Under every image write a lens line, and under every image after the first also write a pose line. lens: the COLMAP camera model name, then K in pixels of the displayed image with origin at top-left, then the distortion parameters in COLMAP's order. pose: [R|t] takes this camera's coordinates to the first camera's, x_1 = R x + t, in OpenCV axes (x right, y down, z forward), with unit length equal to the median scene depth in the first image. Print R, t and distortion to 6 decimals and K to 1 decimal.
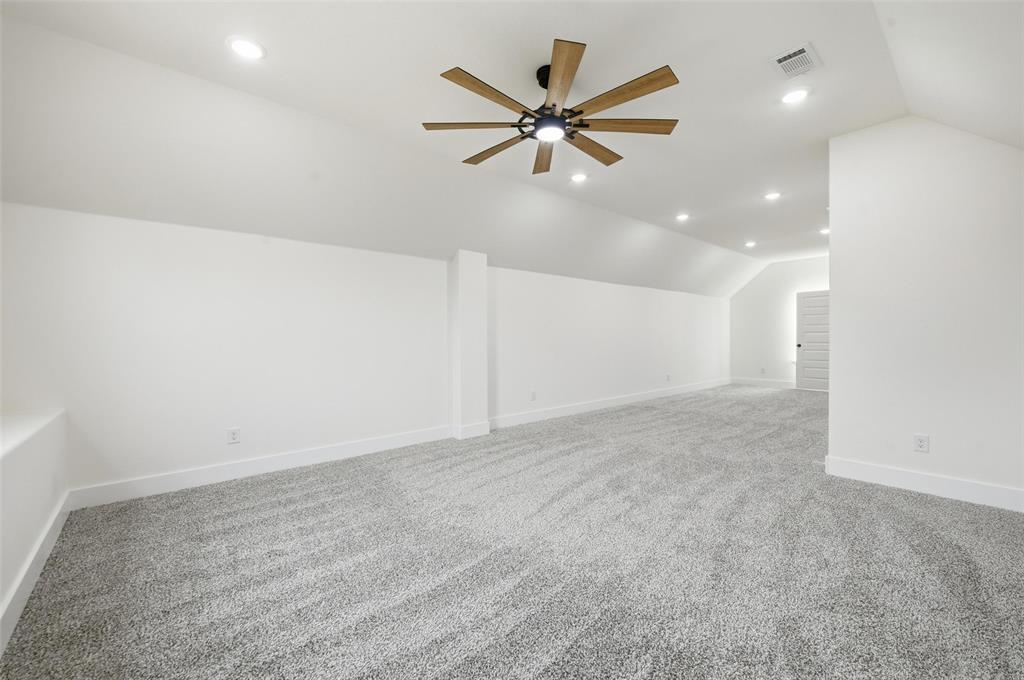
lens RADIAL K [[411.3, 0, 516.1], [0, 411.3, 341.1], [0, 0, 1]] dist [-0.004235, -0.000128]
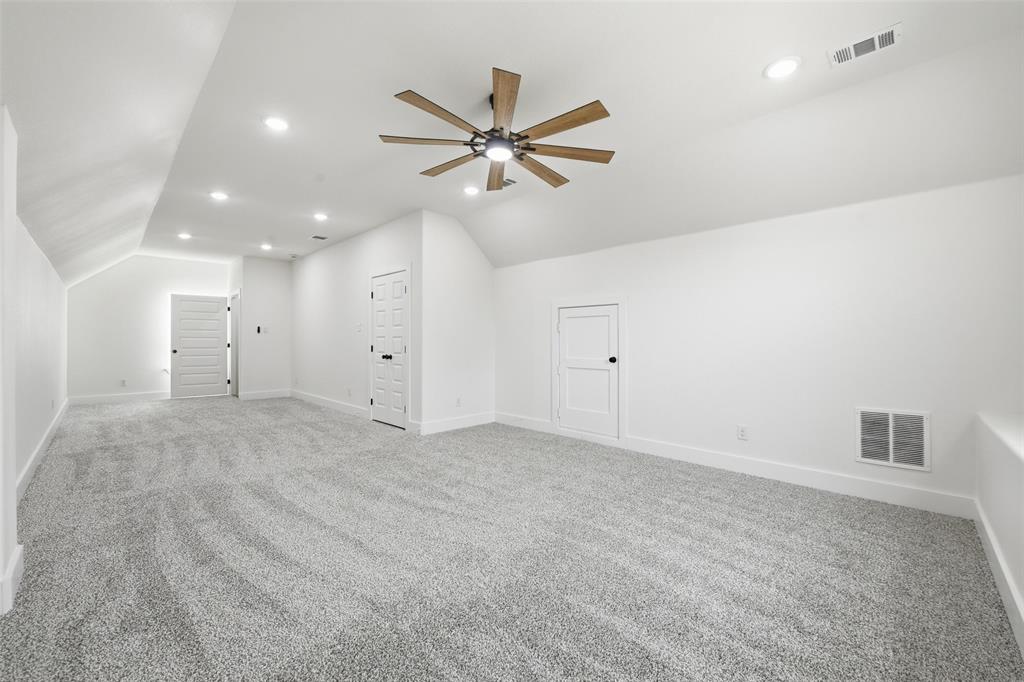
lens RADIAL K [[412.3, 0, 512.8], [0, 412.3, 342.7], [0, 0, 1]] dist [-0.007752, -0.000613]
pose [[-0.067405, 0.004856, 0.997714, -0.581917], [0.007795, 0.999960, -0.004340, 0.002178], [-0.997695, 0.007485, -0.067440, 0.617343]]
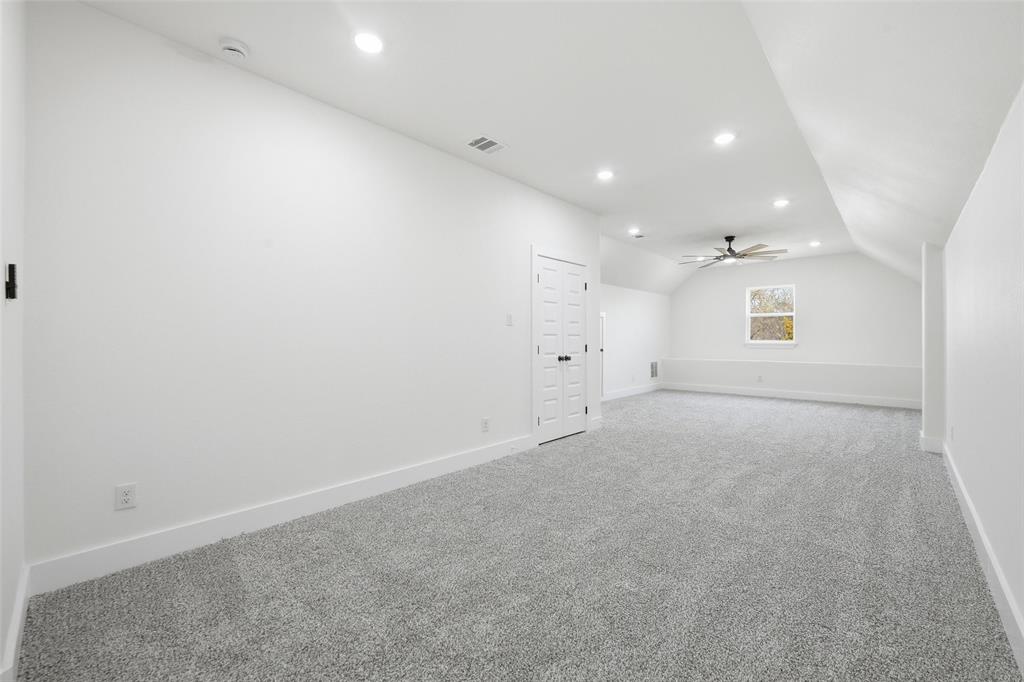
lens RADIAL K [[412.3, 0, 515.6], [0, 412.3, 340.0], [0, 0, 1]] dist [-0.007752, -0.000613]
pose [[-0.995301, 0.011310, -0.096161, 0.985065], [0.010084, 0.999862, 0.013229, -0.026928], [0.096298, 0.012197, -0.995278, 2.017465]]
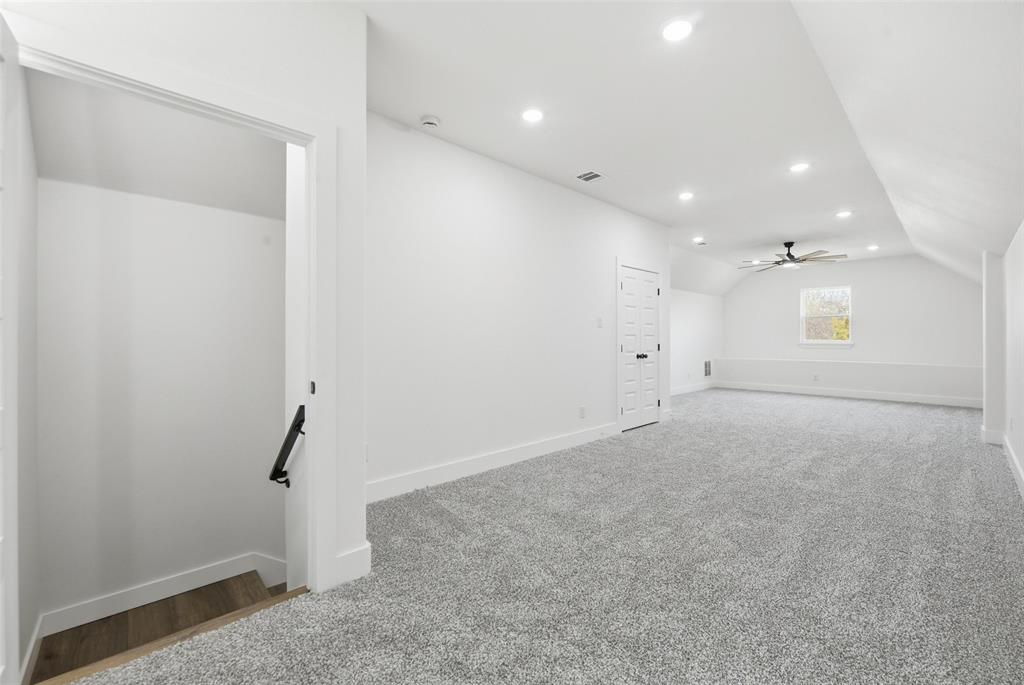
lens RADIAL K [[412.3, 0, 517.9], [0, 412.3, 338.7], [0, 0, 1]] dist [-0.007752, -0.000613]
pose [[-0.999660, 0.009731, -0.024199, 1.153995], [0.009495, 0.999907, 0.009830, -0.030374], [0.024293, 0.009597, -0.999659, 2.165184]]
